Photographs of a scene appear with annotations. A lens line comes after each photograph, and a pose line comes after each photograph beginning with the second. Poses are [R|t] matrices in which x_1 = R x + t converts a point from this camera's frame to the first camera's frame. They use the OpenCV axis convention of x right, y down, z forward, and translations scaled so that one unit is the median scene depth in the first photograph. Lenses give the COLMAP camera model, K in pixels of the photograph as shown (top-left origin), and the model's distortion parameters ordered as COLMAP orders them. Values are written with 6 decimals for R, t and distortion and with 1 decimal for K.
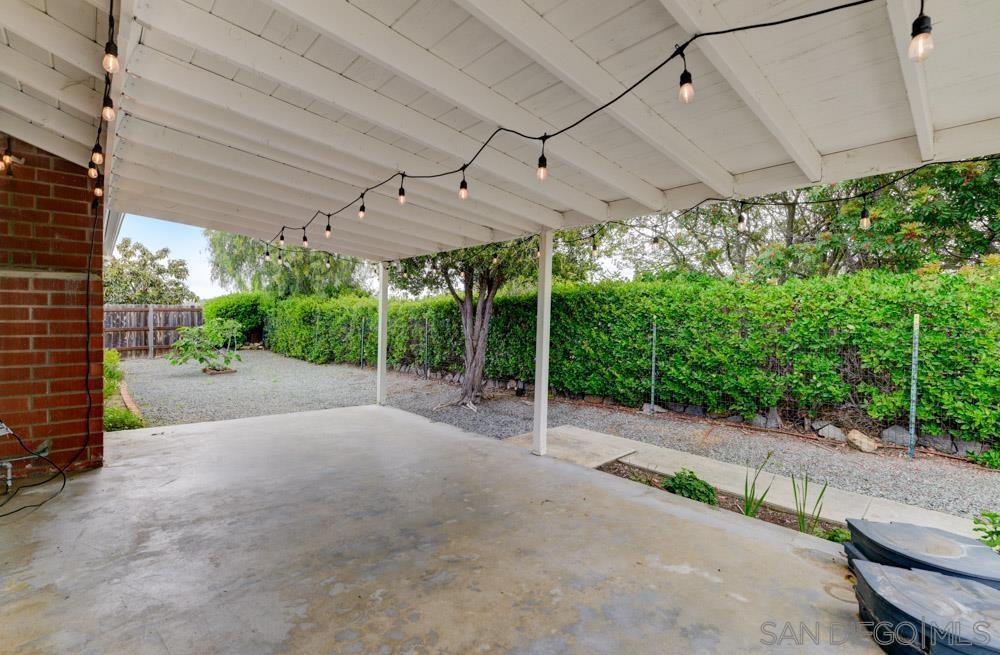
lens RADIAL K [[448.8, 0, 481.3], [0, 448.8, 327.0], [0, 0, 1]] dist [-0.002890, -0.000456]
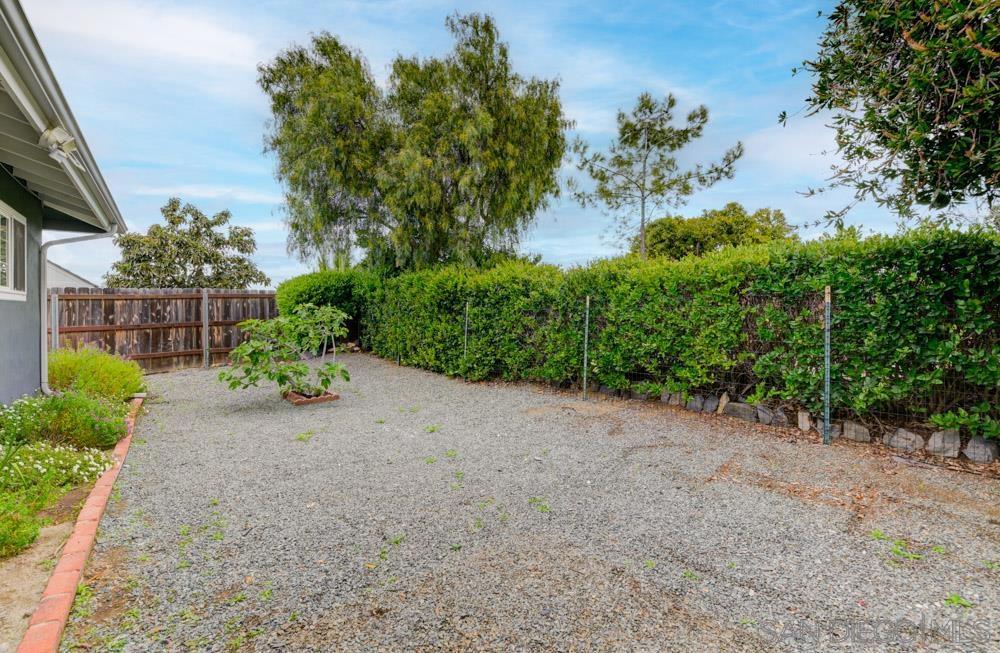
lens RADIAL K [[453.0, 0, 485.1], [0, 453.0, 313.0], [0, 0, 1]] dist [-0.001147, -0.000725]
pose [[0.994102, -0.016206, -0.107231, -0.266966], [0.014952, 0.999810, -0.012483, 0.002243], [0.107413, 0.010806, 0.994156, 0.401496]]
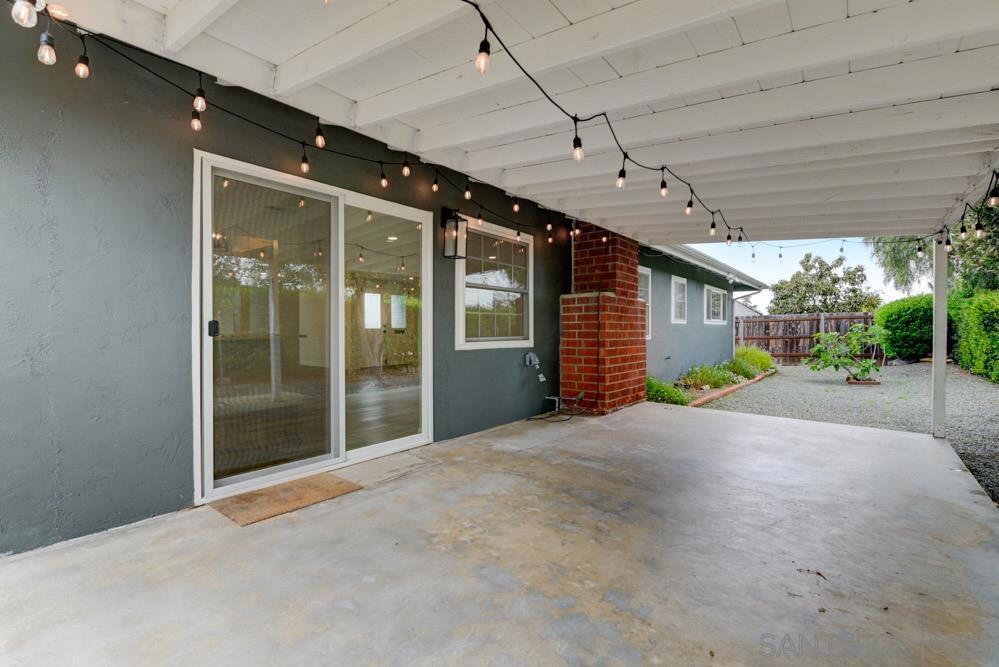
lens RADIAL K [[447.6, 0, 500.5], [0, 447.6, 326.3], [0, 0, 1]] dist [-0.025963, -0.000389]
pose [[0.170700, -0.020261, -0.985115, 0.162139], [-0.008876, 0.999716, -0.022100, 0.010830], [0.985283, 0.012516, 0.170472, 0.099079]]
